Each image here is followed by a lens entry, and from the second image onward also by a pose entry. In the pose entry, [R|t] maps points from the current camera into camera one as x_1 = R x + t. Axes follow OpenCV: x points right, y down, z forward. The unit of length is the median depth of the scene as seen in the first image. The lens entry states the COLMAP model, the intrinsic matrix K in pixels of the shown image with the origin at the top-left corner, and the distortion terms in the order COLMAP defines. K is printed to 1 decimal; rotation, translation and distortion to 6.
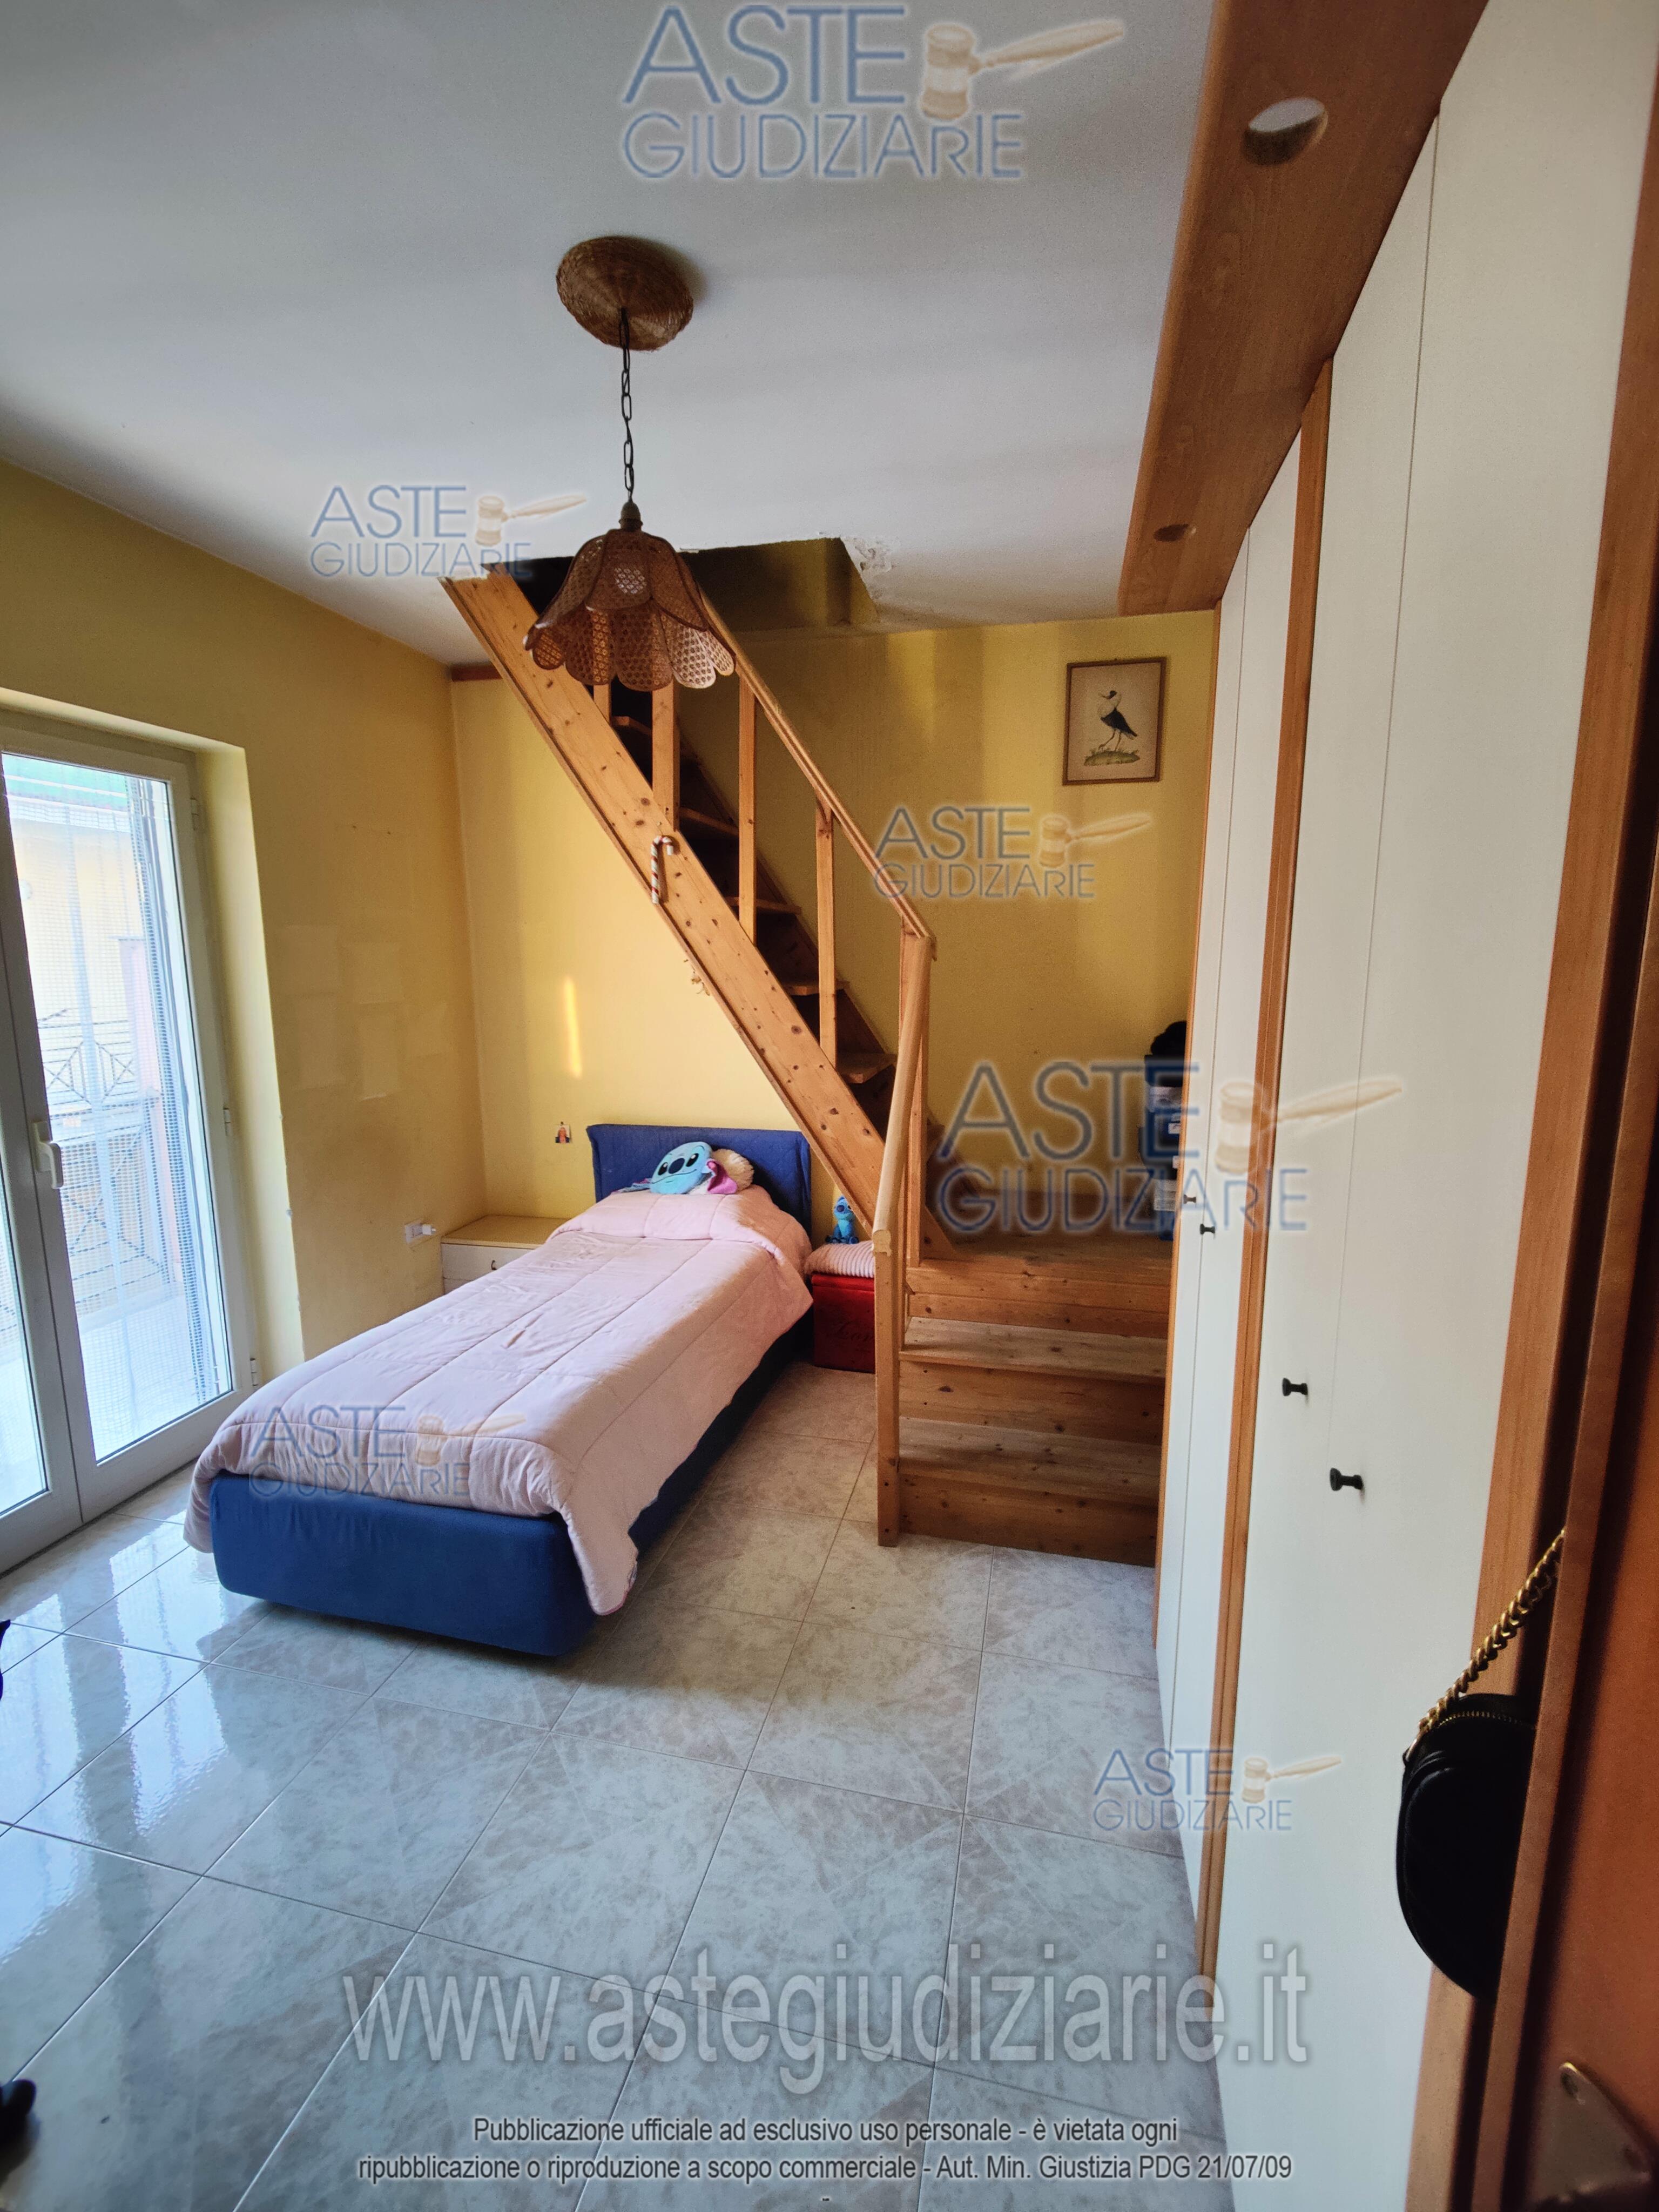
lens RADIAL K [[954.3, 0, 831.9], [0, 954.3, 1106.8], [0, 0, 1]] dist [0.001146, -0.000100]
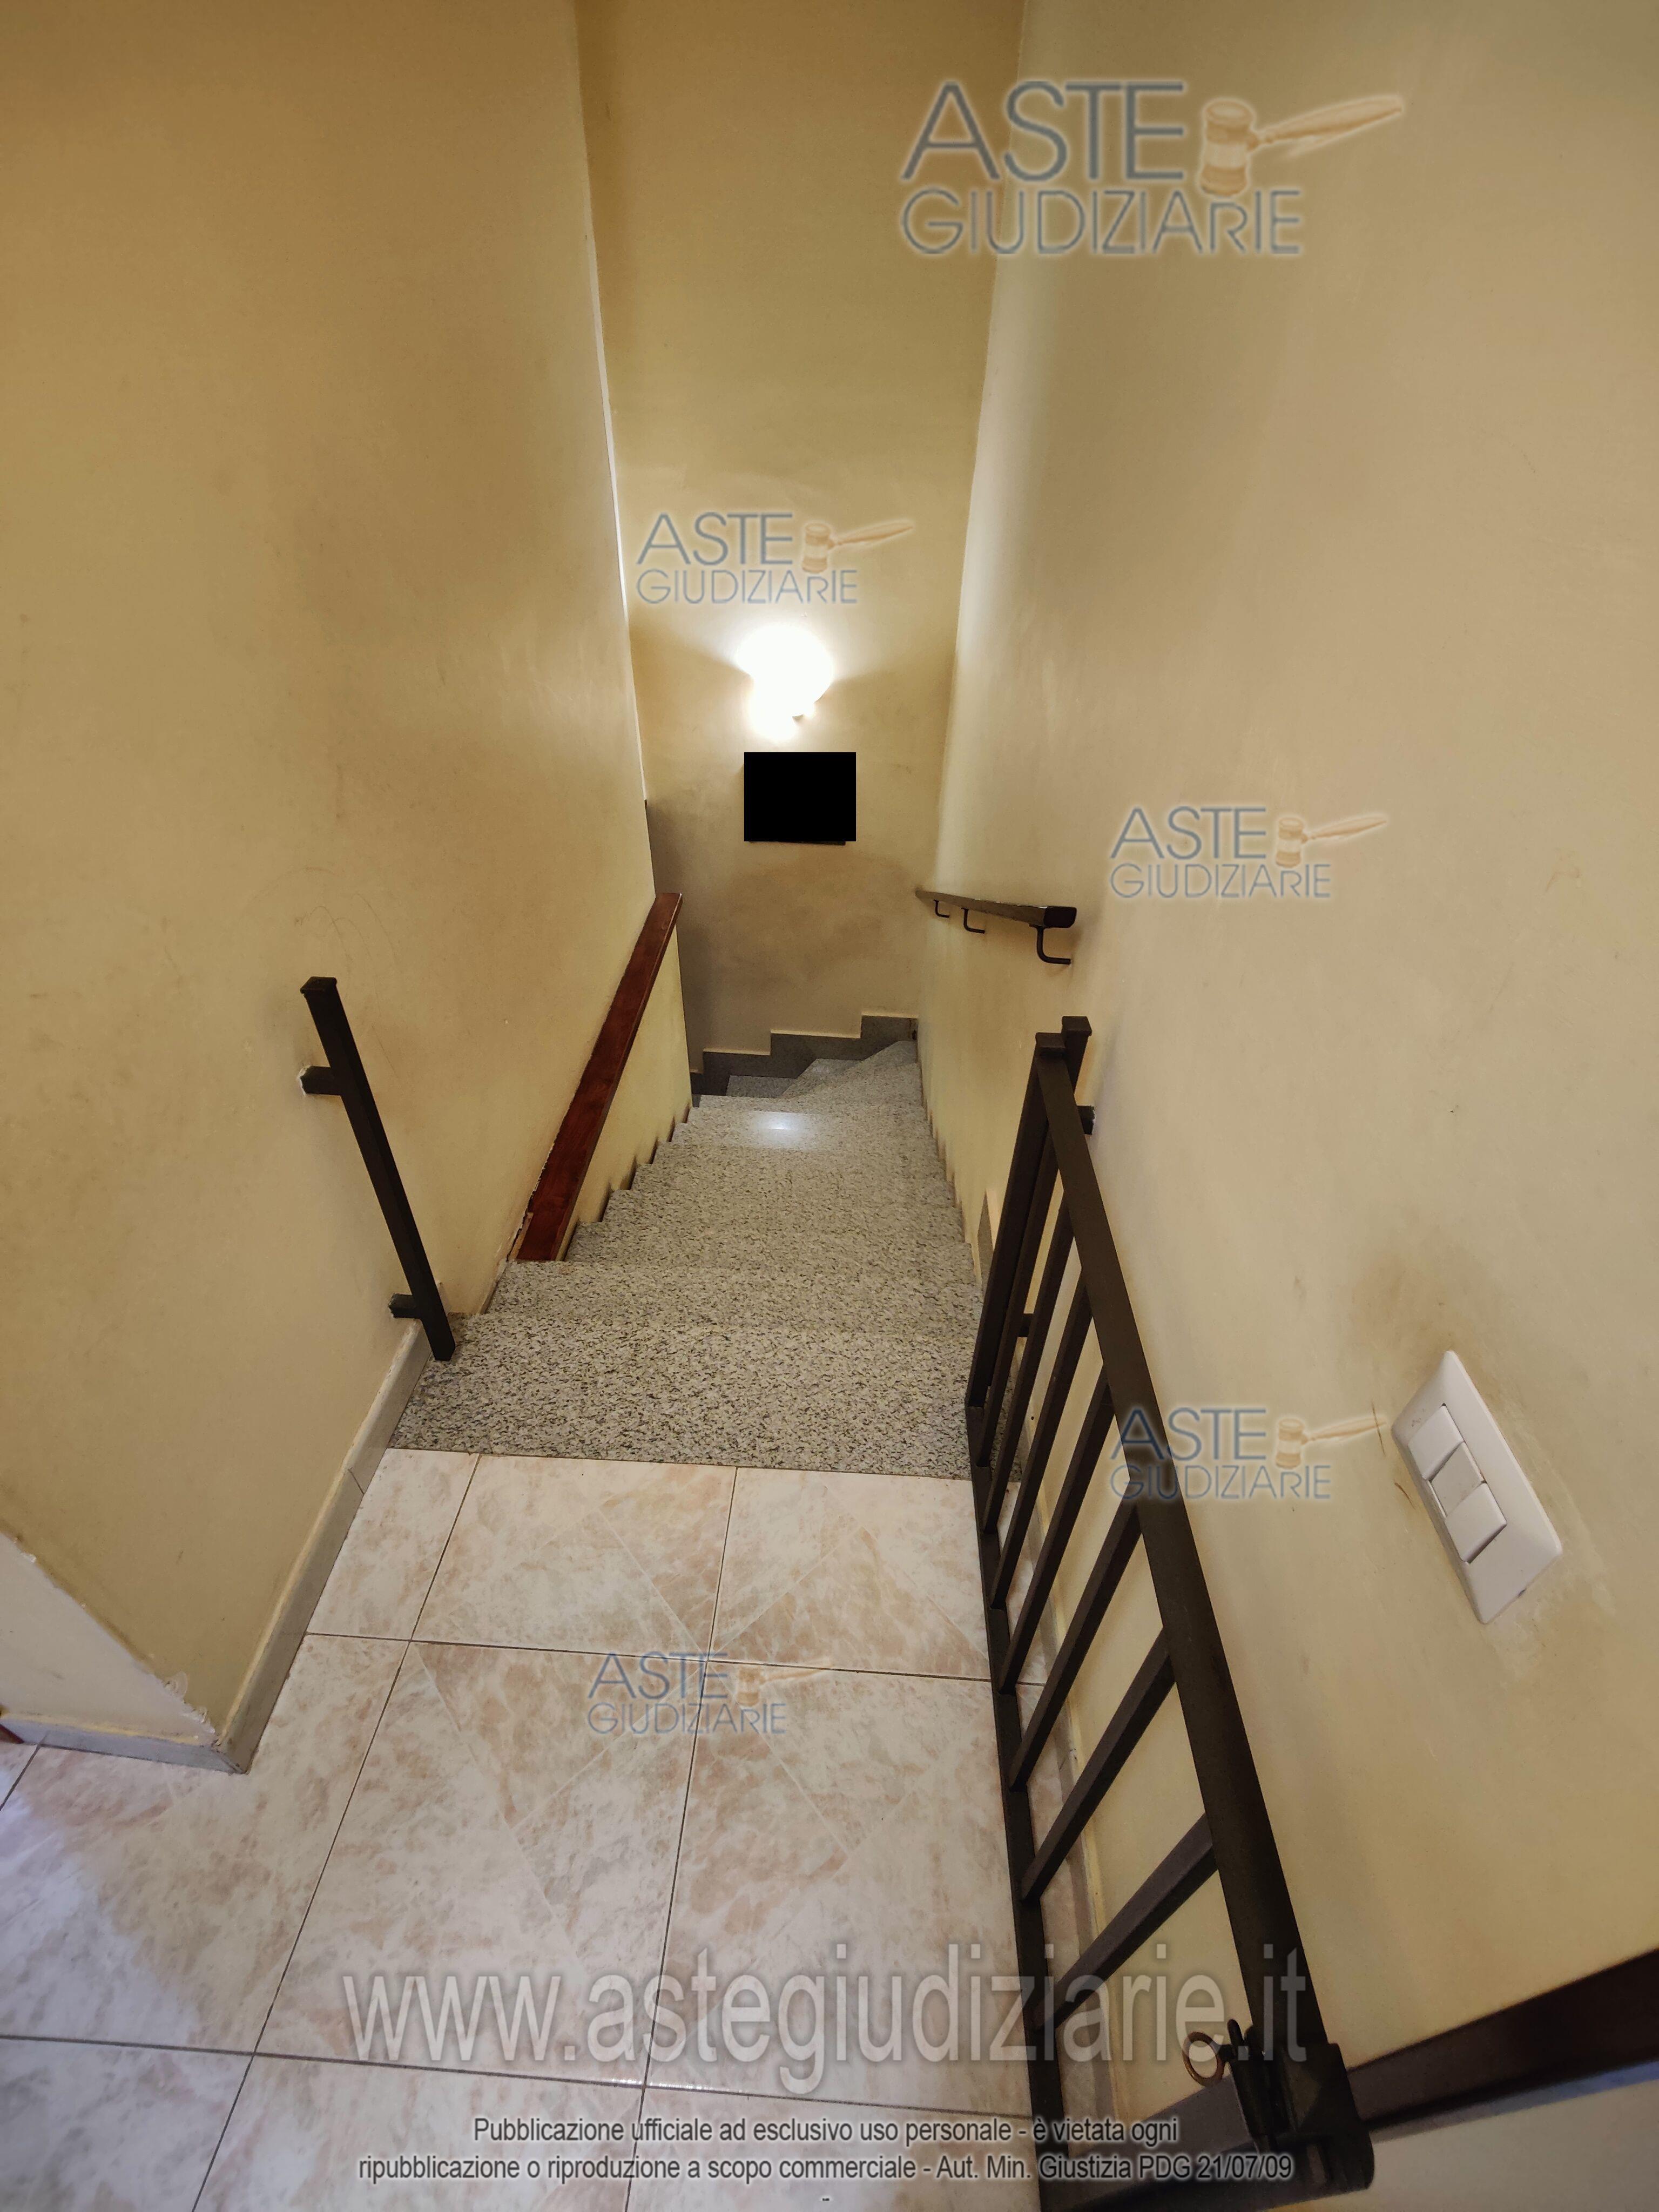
lens RADIAL K [[954.3, 0, 831.9], [0, 954.3, 1106.8], [0, 0, 1]] dist [0.001146, -0.000100]
pose [[0.984081, -0.083025, 0.157135, 0.160296], [-0.005747, 0.868841, 0.495058, -0.021668], [-0.177627, -0.488080, 0.854533, 0.575061]]
